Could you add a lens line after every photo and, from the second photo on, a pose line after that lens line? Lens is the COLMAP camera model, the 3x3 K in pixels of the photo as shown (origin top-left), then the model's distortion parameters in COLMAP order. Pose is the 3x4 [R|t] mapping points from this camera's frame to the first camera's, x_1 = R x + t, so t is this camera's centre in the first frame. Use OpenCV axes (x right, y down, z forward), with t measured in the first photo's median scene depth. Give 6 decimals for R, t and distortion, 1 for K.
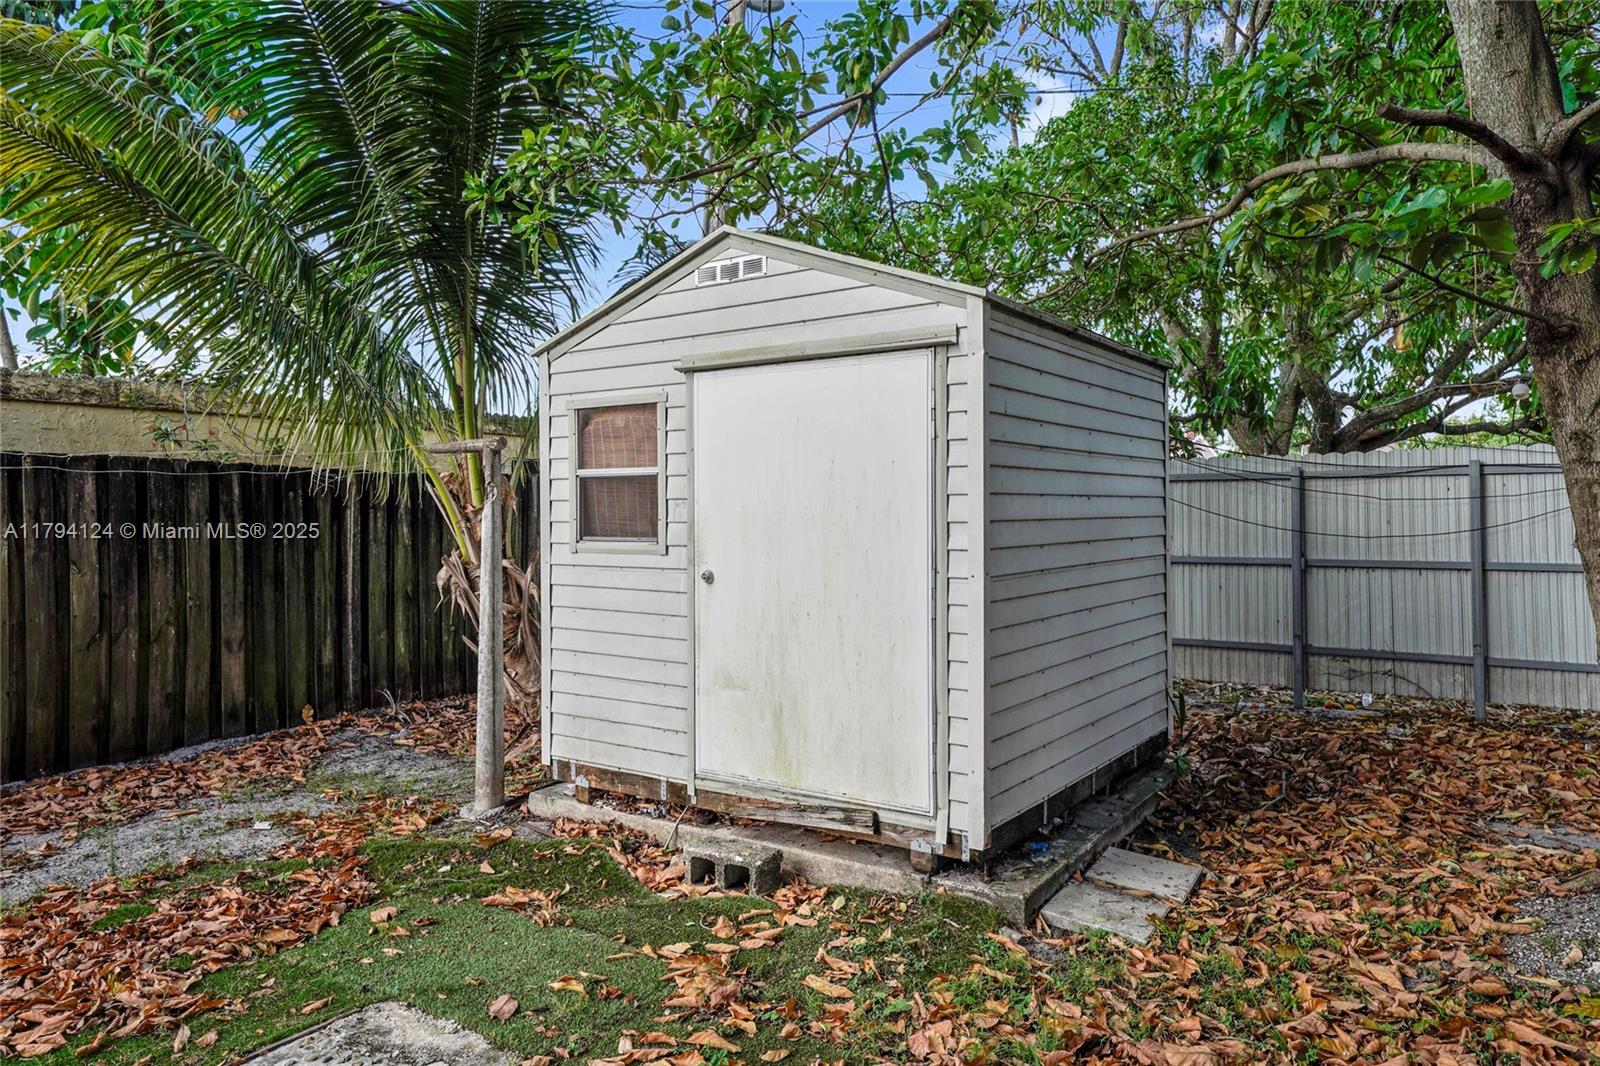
lens RADIAL K [[1047.5, 0, 800.5], [0, 1047.5, 508.5], [0, 0, 1]] dist [0.061781, 0.000422]
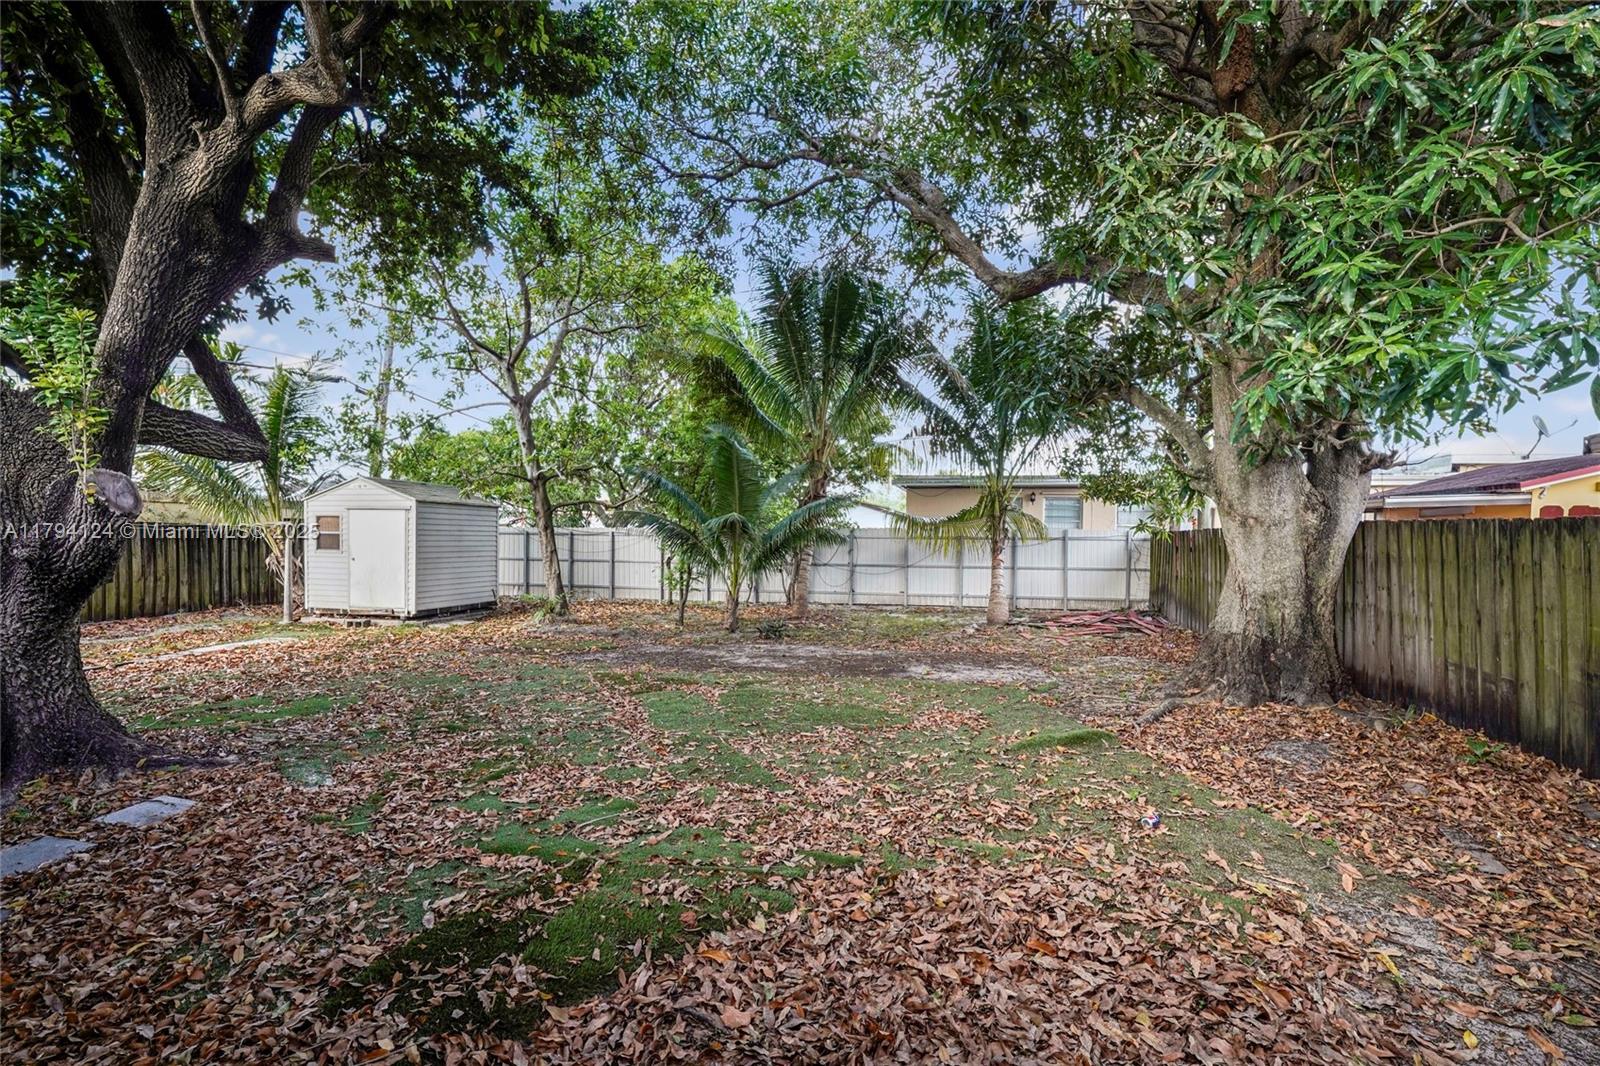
lens RADIAL K [[693.8, 0, 796.4], [0, 693.8, 549.9], [0, 0, 1]] dist [-0.005884, 0.000128]
pose [[0.925669, 0.014373, 0.378061, 0.433212], [-0.021751, 0.999647, 0.015253, -0.043260], [-0.377708, -0.022342, 0.925655, -1.911283]]
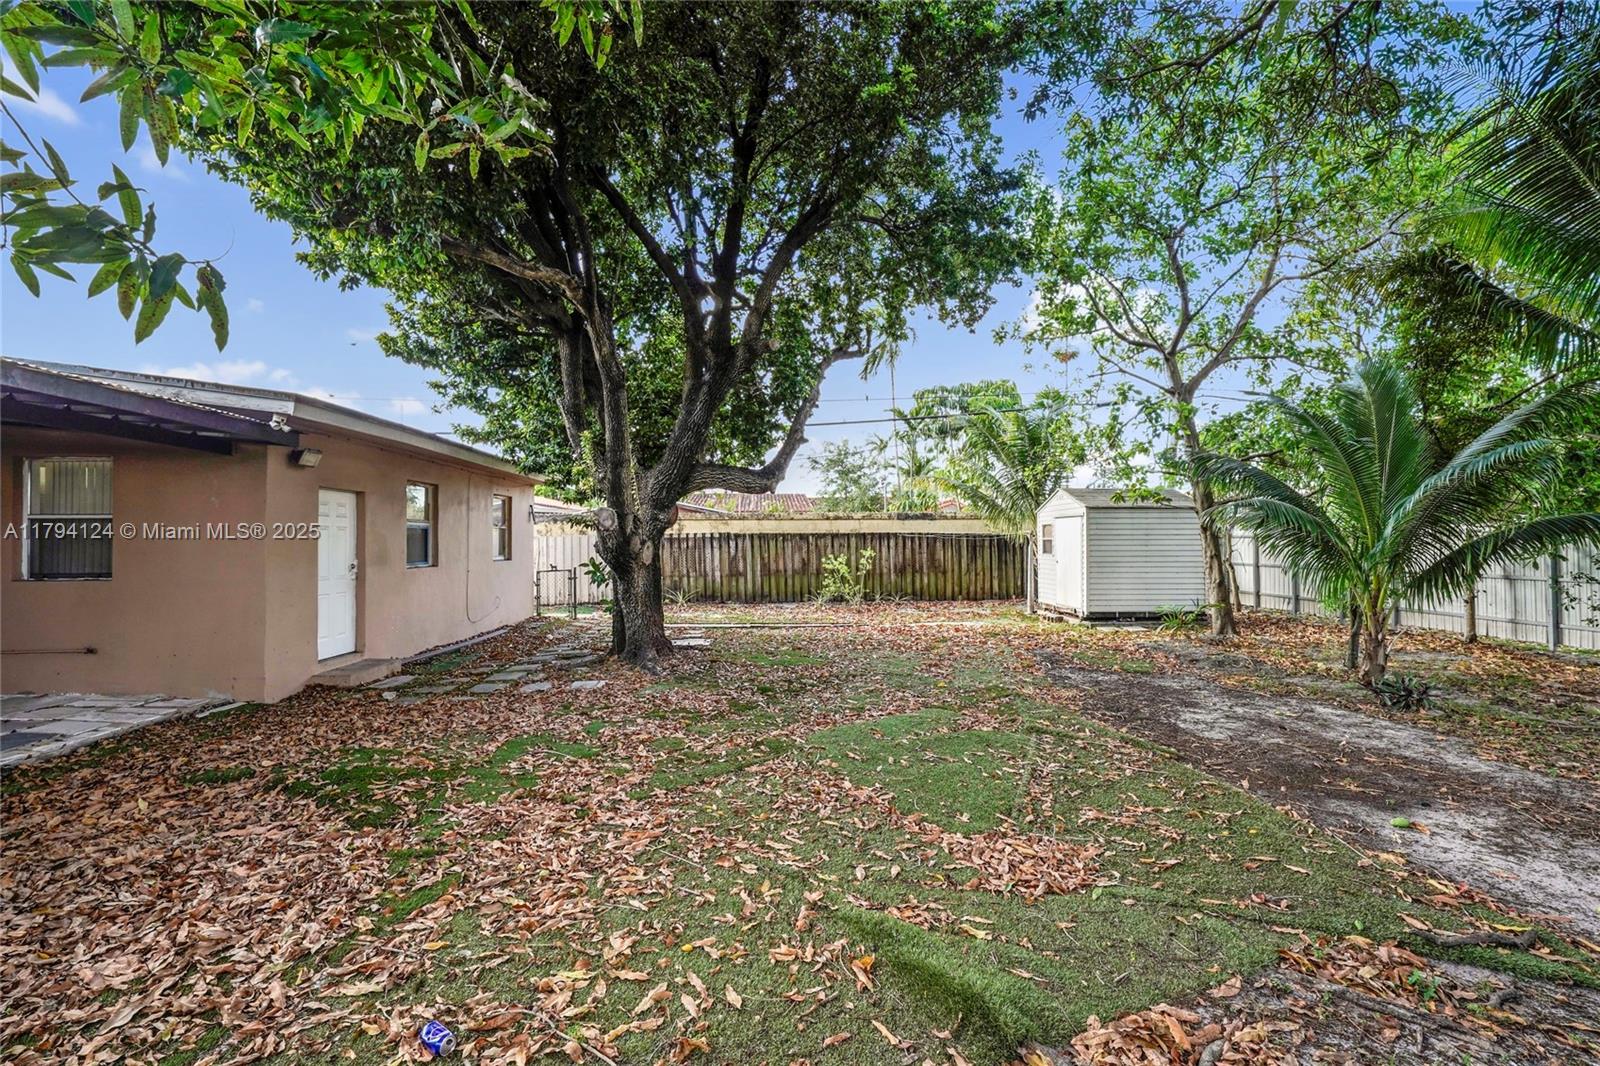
lens RADIAL K [[693.8, 0, 796.4], [0, 693.8, 549.9], [0, 0, 1]] dist [-0.005884, 0.000128]
pose [[0.605879, 0.017507, -0.795364, 1.463344], [0.000261, 0.999753, 0.022205, -0.050438], [0.795556, -0.013662, 0.605725, -1.588984]]
